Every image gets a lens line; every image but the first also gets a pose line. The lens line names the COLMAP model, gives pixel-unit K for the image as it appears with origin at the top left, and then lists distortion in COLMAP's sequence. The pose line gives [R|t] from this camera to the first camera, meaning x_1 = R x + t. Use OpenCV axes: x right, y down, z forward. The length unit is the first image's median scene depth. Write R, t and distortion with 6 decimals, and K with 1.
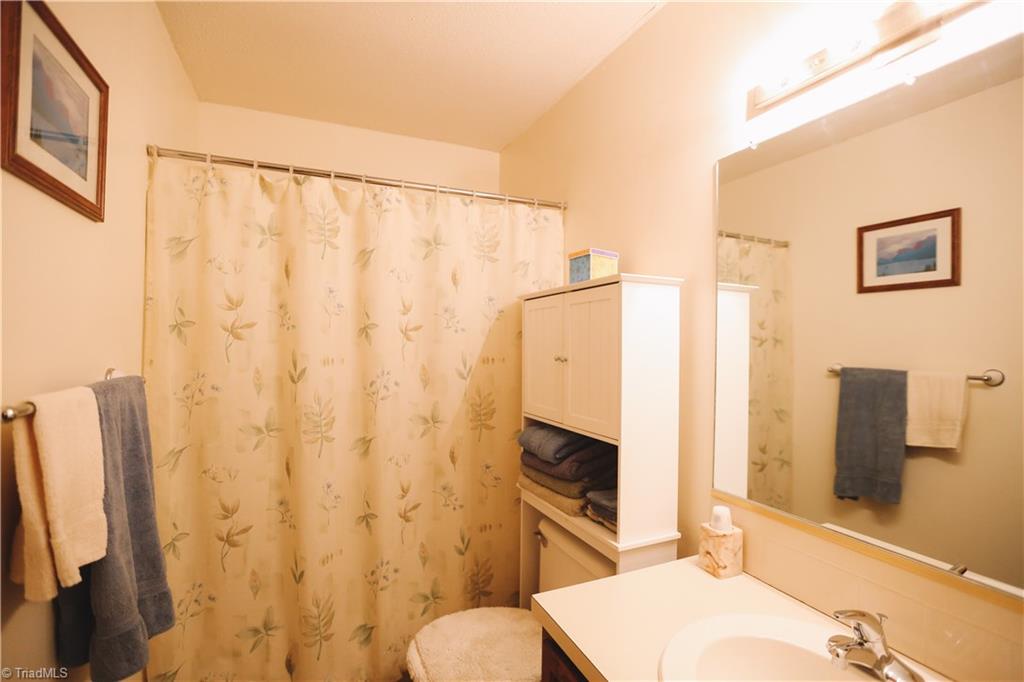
lens RADIAL K [[467.7, 0, 512.8], [0, 467.7, 345.2], [0, 0, 1]] dist [-0.033742, 0.007129]
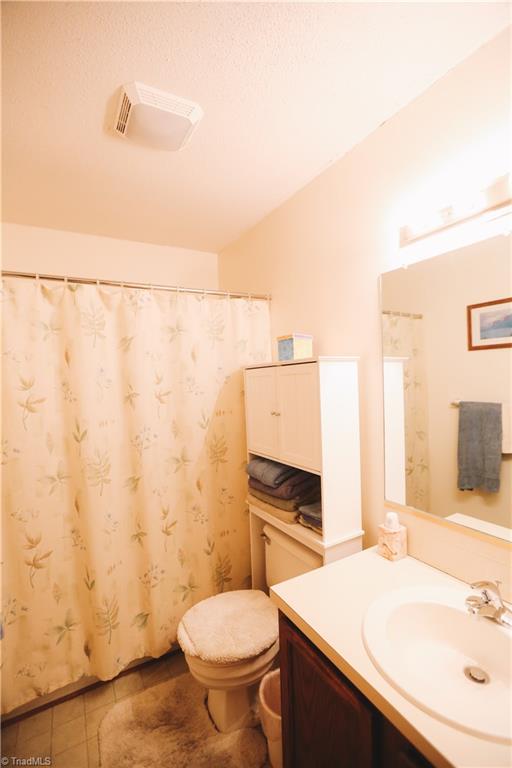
lens RADIAL K [[350.8, 0, 254.1], [0, 350.8, 381.2], [0, 0, 1]] dist [-0.033742, 0.007129]
pose [[0.993314, -0.046496, 0.105669, -0.066720], [0.043993, 0.998696, 0.025894, -0.094511], [-0.106735, -0.021072, 0.994064, -0.038477]]
